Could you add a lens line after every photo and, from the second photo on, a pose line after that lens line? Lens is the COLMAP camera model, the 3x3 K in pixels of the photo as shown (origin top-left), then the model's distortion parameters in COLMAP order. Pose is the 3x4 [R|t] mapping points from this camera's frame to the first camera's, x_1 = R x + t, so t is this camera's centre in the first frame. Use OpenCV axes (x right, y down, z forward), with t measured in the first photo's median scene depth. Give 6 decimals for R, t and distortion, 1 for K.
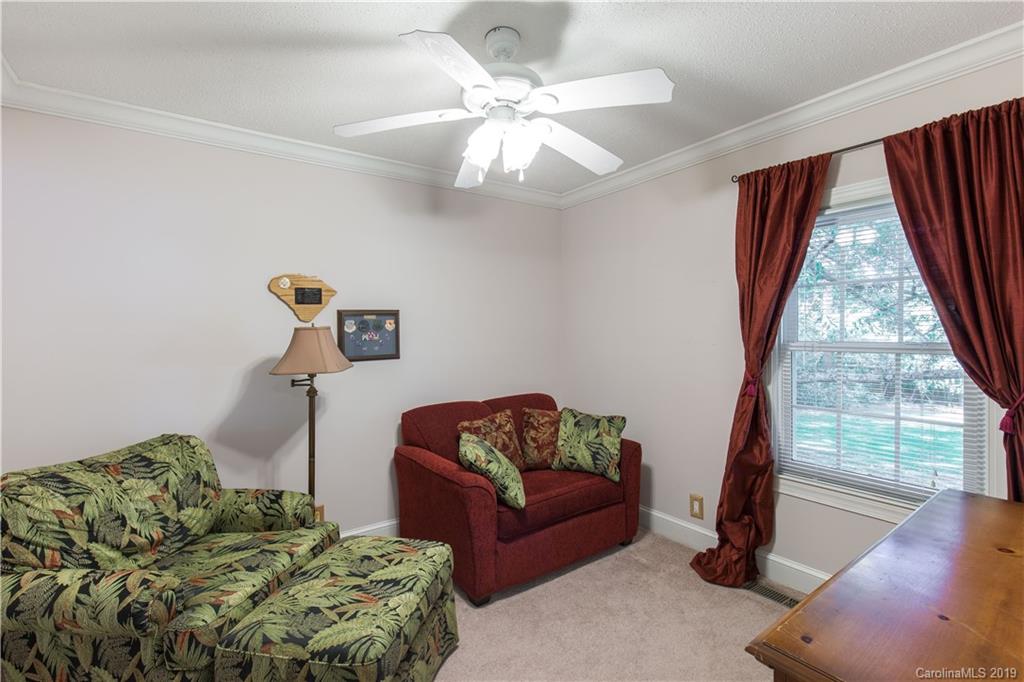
lens RADIAL K [[461.6, 0, 511.7], [0, 461.6, 349.4], [0, 0, 1]] dist [-0.000519, -0.000066]
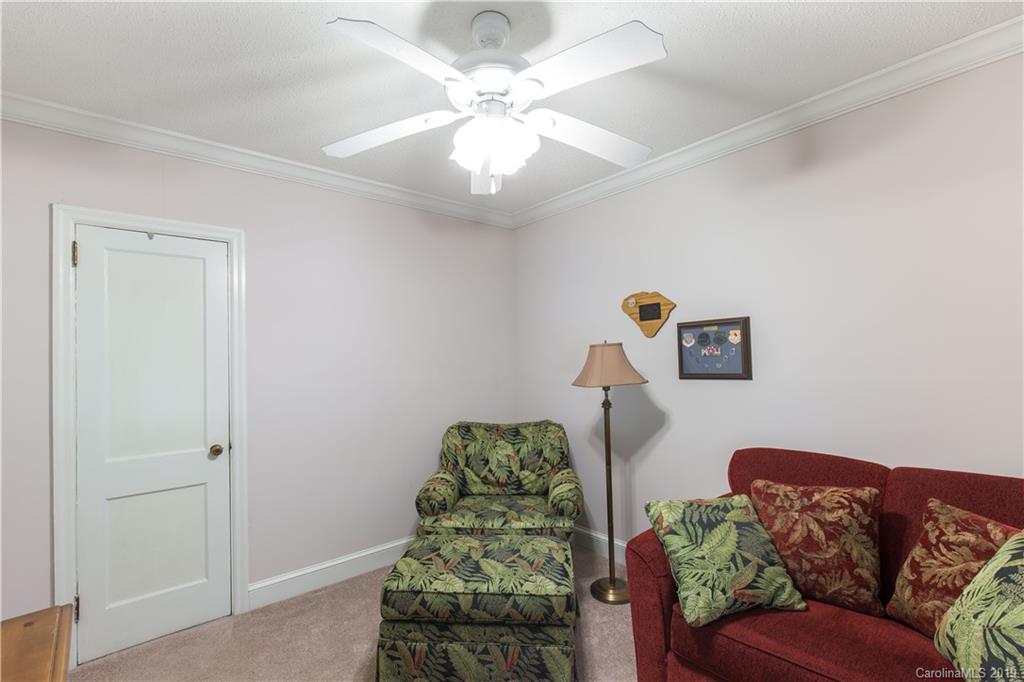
lens RADIAL K [[461.6, 0, 511.7], [0, 461.6, 349.4], [0, 0, 1]] dist [-0.000519, -0.000066]
pose [[0.090578, -0.000083, -0.995889, 0.631920], [-0.012233, 0.999924, -0.001196, -0.031886], [0.995814, 0.012291, 0.090570, 0.690314]]
